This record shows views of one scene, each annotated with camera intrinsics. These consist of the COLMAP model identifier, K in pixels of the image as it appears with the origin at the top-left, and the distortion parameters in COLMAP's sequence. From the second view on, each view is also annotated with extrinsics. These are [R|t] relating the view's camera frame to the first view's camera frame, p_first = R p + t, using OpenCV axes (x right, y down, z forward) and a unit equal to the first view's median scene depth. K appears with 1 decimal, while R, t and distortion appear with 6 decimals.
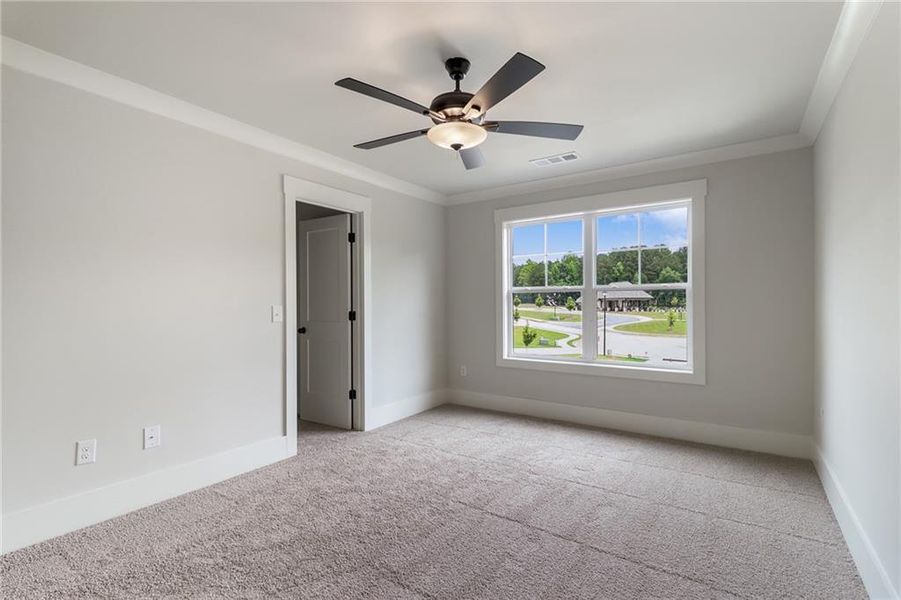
lens RADIAL K [[419.8, 0, 438.7], [0, 419.8, 309.5], [0, 0, 1]] dist [0.019136, -0.013537]
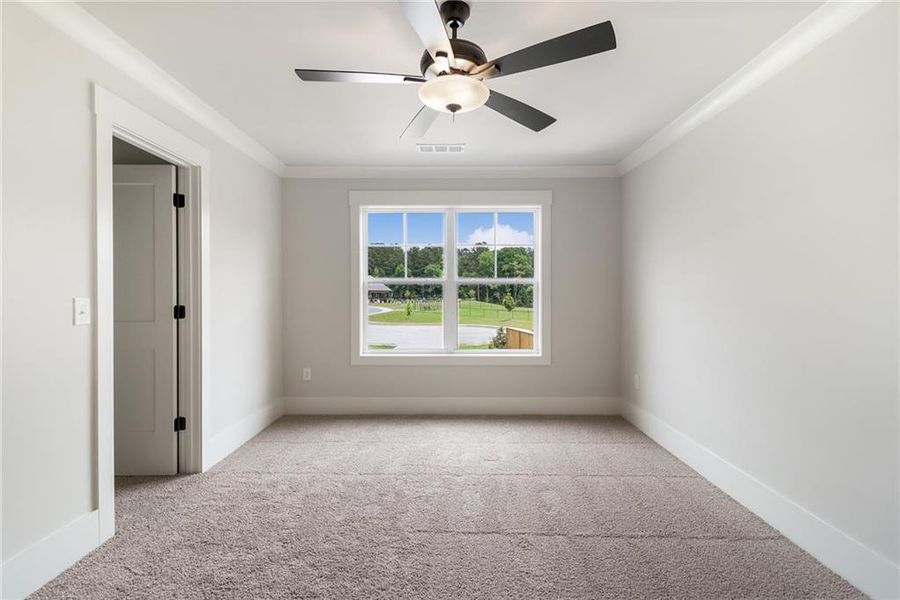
lens RADIAL K [[419.4, 0, 443.7], [0, 419.4, 300.8], [0, 0, 1]] dist [0.019136, -0.013537]
pose [[0.826683, -0.003459, 0.562657, -0.263481], [0.004361, 0.999990, -0.000260, -0.002030], [-0.562651, 0.002669, 0.826690, 0.188572]]
